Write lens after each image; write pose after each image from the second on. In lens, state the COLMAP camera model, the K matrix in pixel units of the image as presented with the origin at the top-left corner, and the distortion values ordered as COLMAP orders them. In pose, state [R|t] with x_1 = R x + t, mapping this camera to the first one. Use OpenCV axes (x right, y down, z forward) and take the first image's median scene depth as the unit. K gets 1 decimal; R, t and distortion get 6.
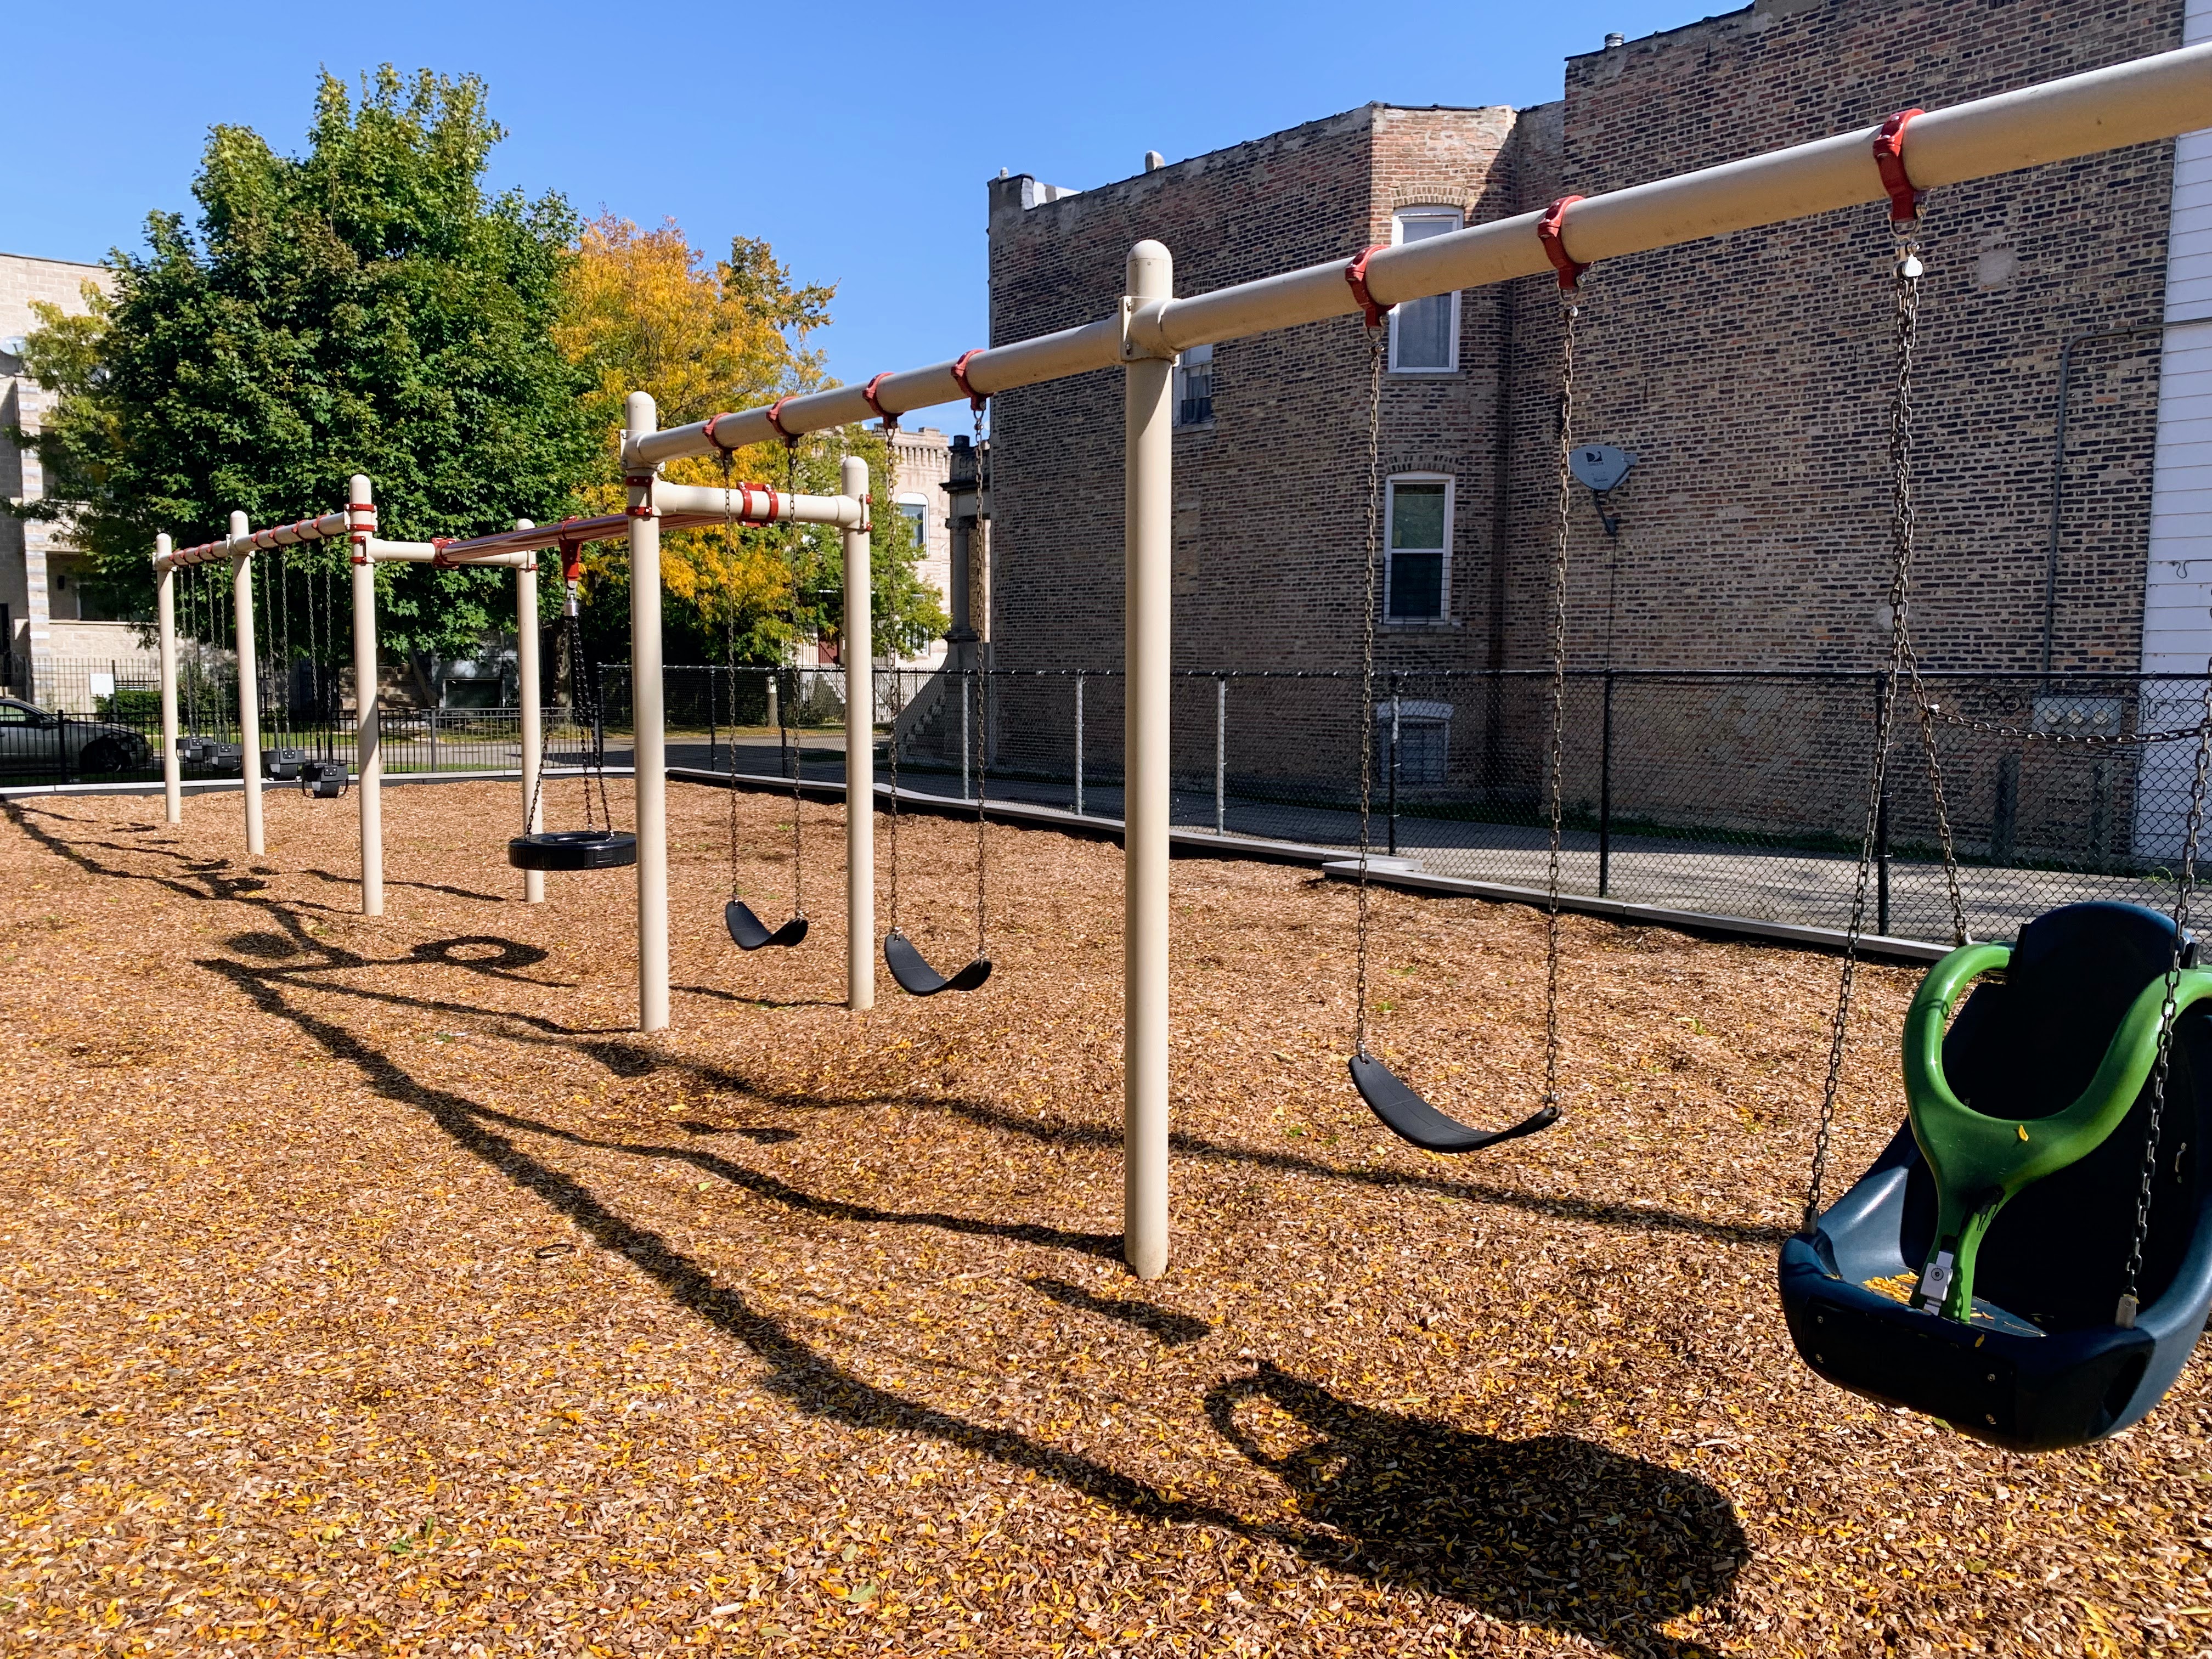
lens RADIAL K [[1682.9, 0, 1101.0], [0, 1682.9, 816.5], [0, 0, 1]] dist [0.011459, 0.008796]
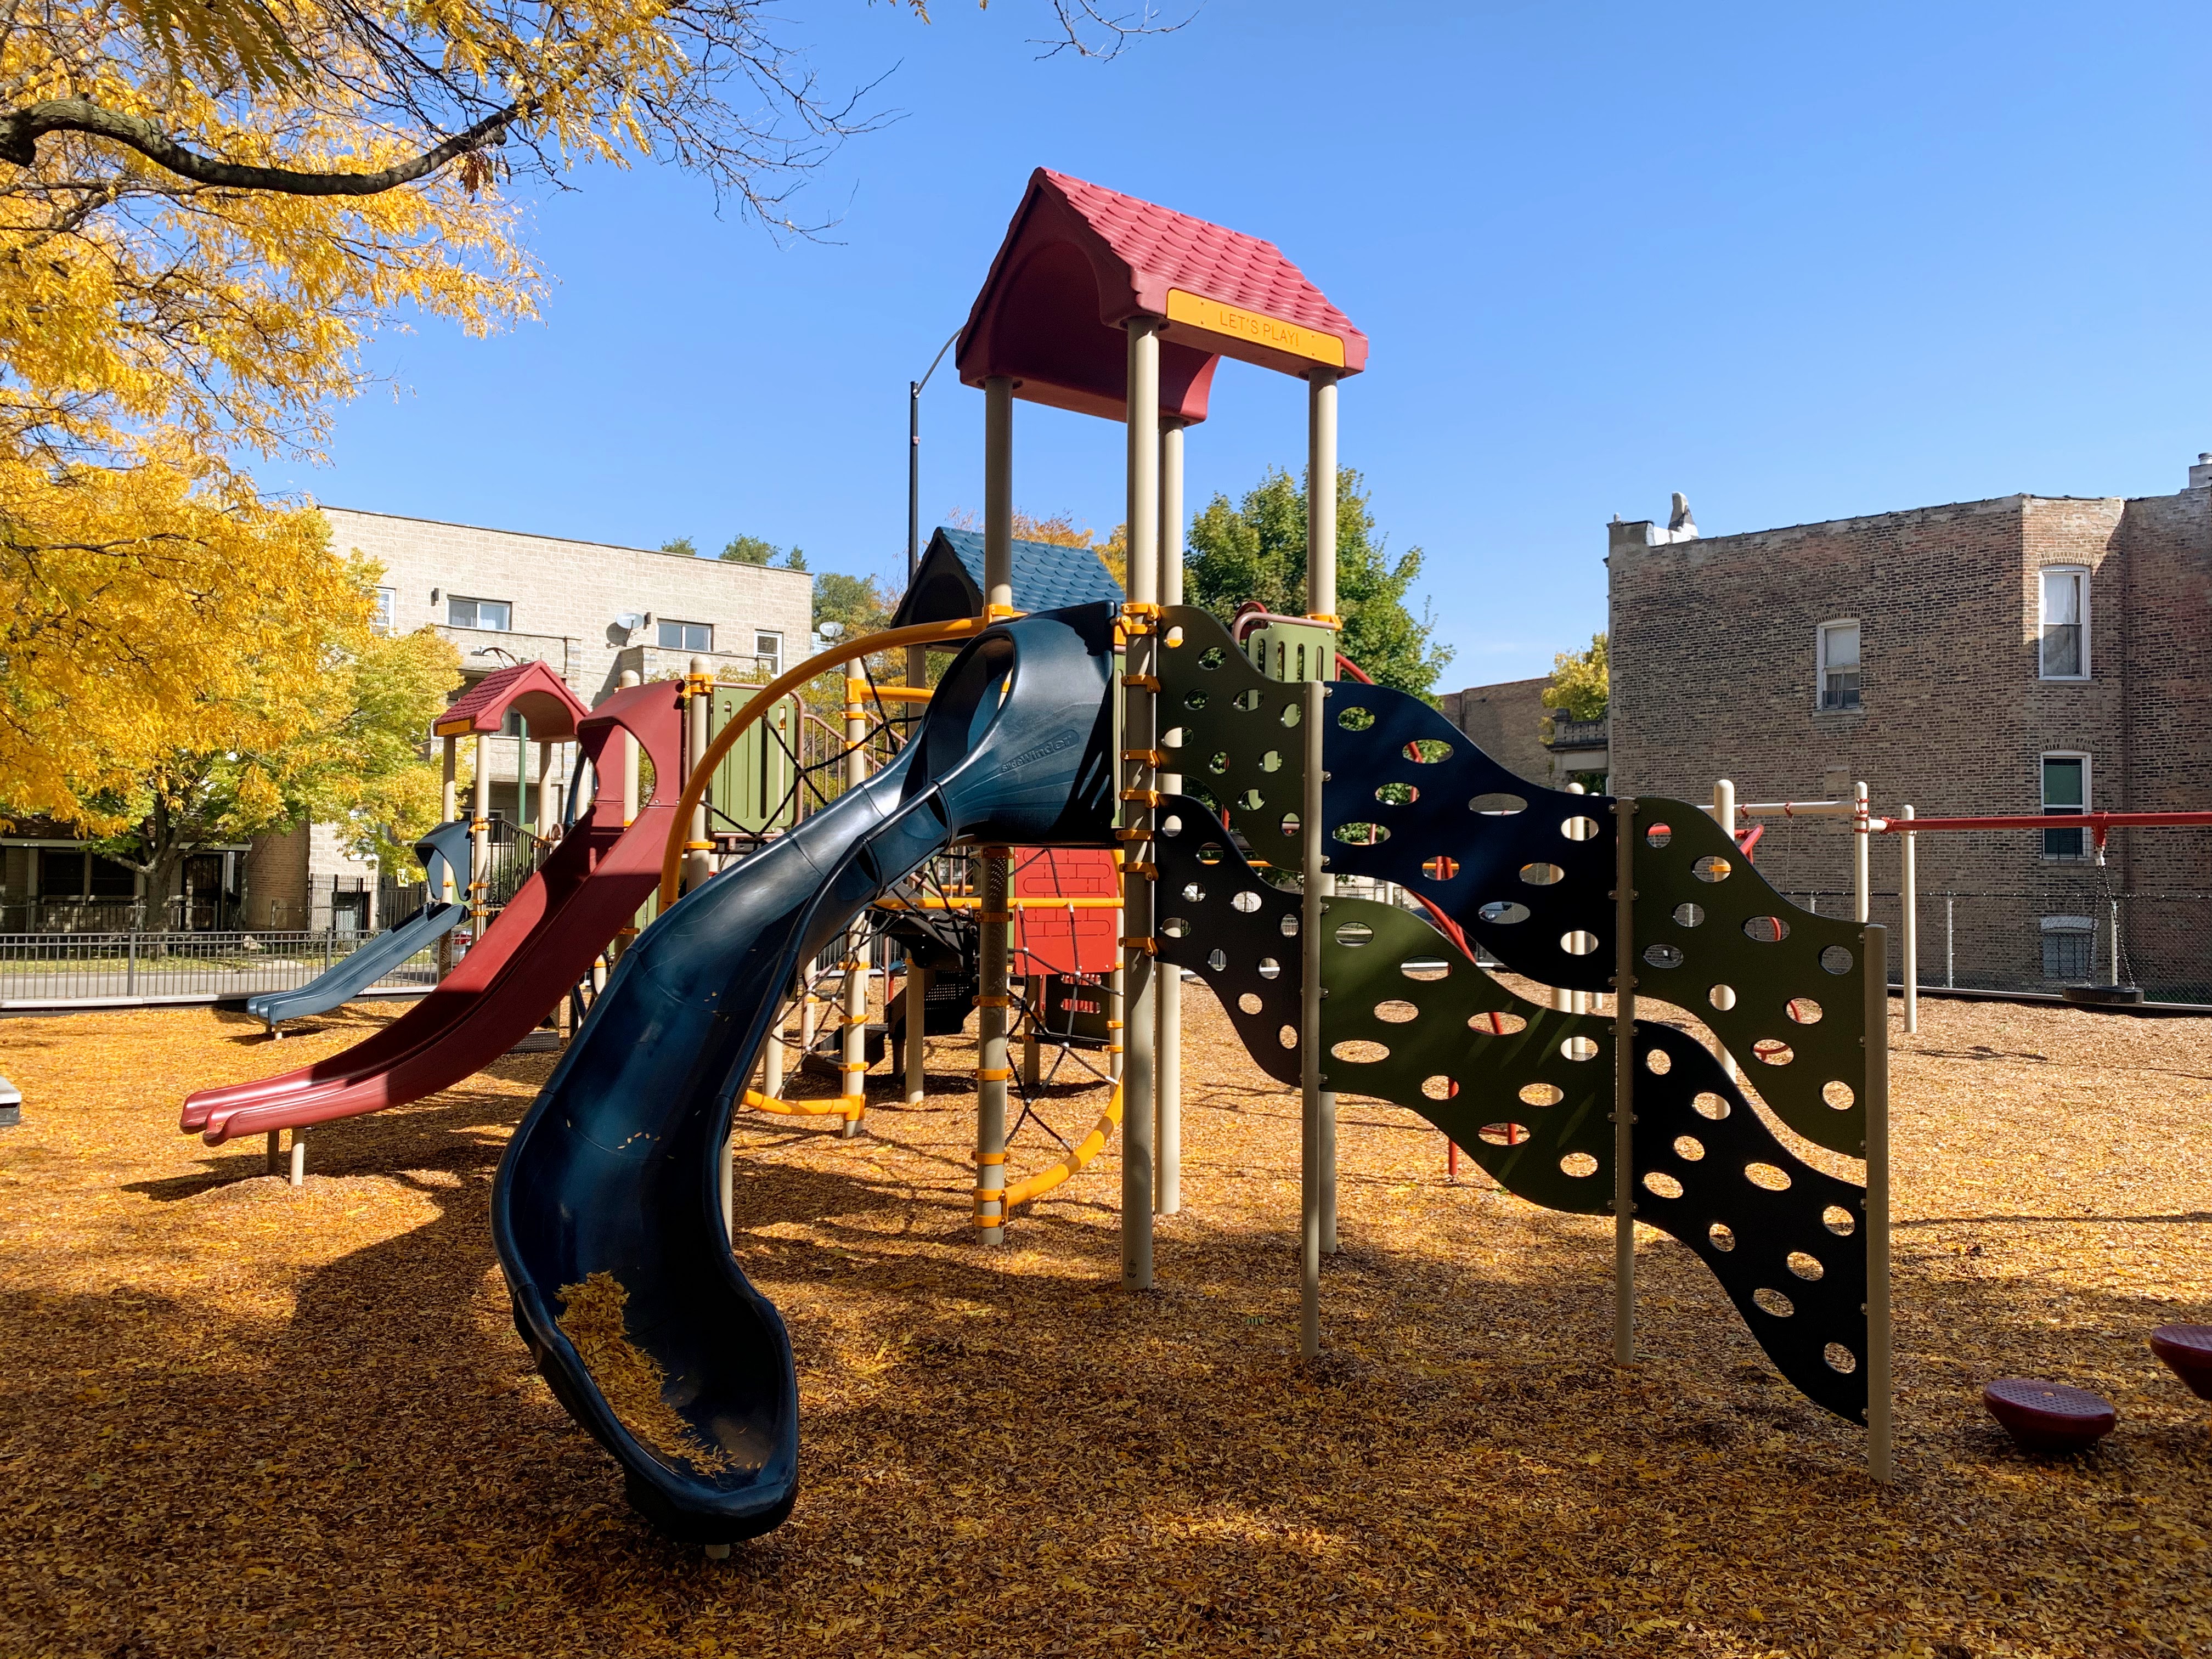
lens RADIAL K [[1637.6, 0, 1103.2], [0, 1637.6, 809.7], [0, 0, 1]] dist [0.009267, -0.000506]
pose [[0.999916, 0.007895, -0.010298, -0.584263], [-0.009175, 0.991359, -0.130858, 0.027451], [0.009176, 0.130941, 0.991348, -0.336094]]
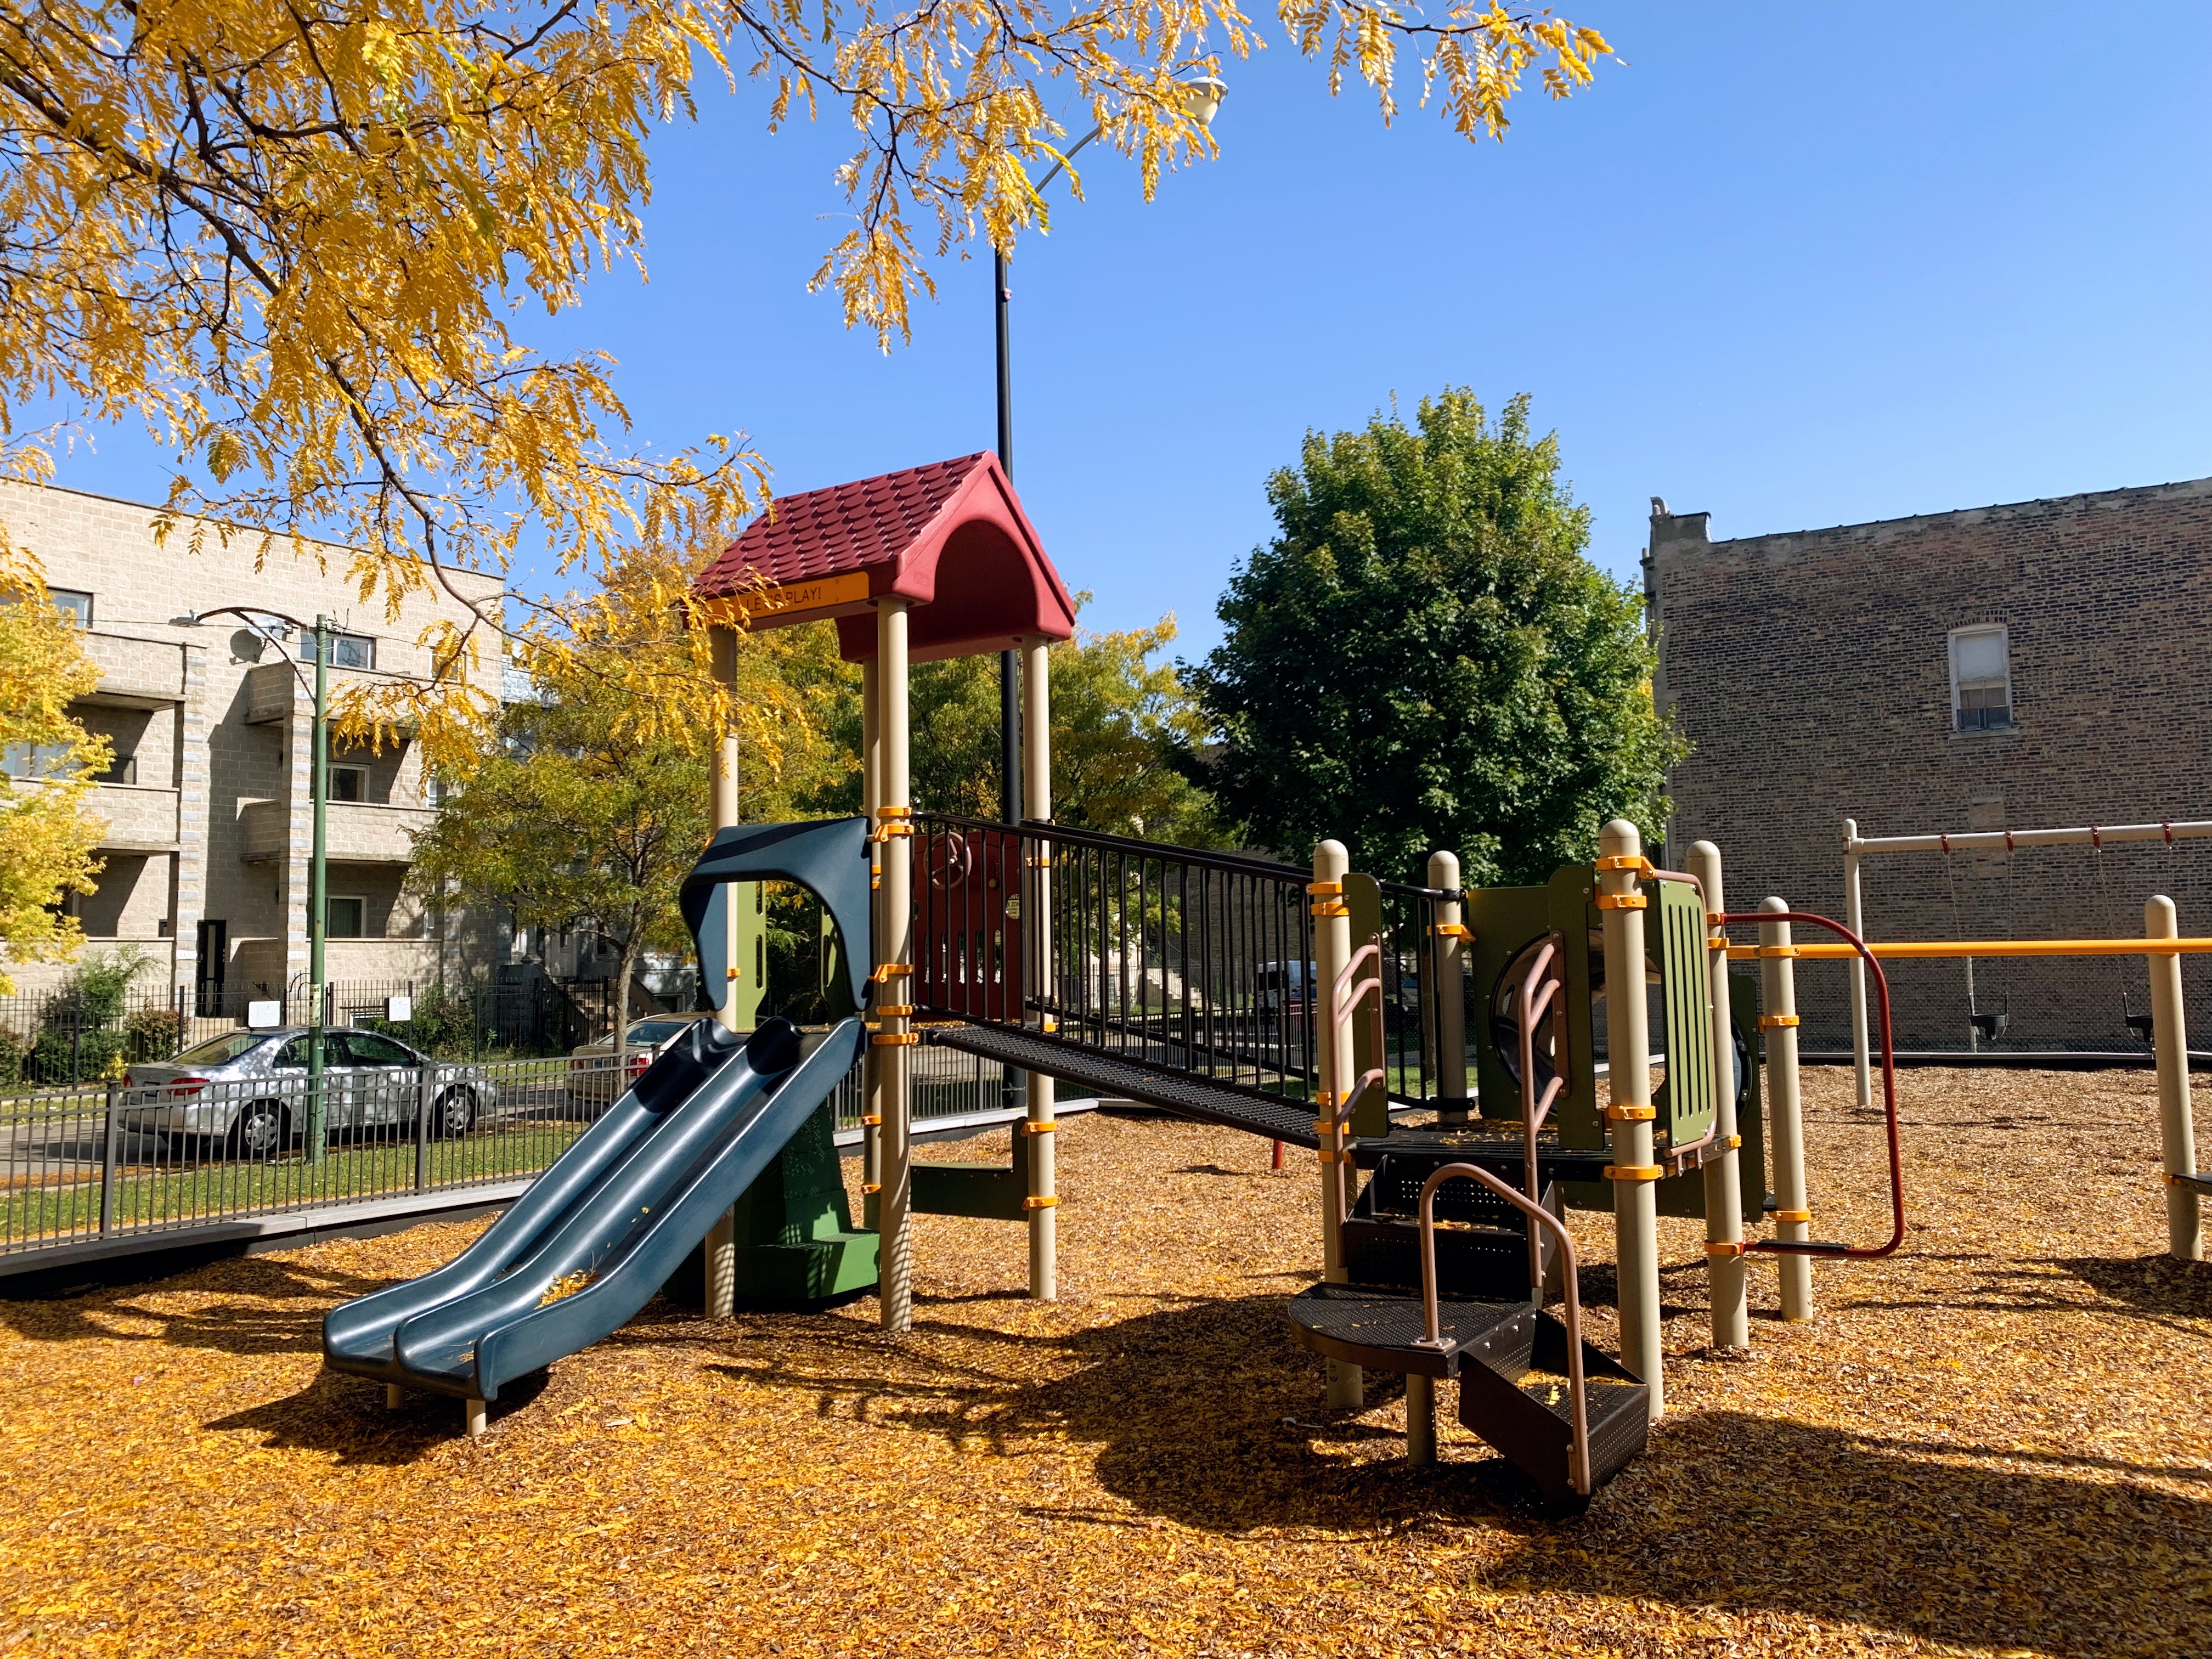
lens RADIAL K [[1682.9, 0, 1101.0], [0, 1682.9, 816.5], [0, 0, 1]] dist [0.011459, 0.008796]
pose [[0.962972, 0.003616, 0.269576, -0.932157], [0.044794, 0.983866, -0.173210, -0.003828], [-0.265853, 0.178871, 0.947273, 0.093035]]
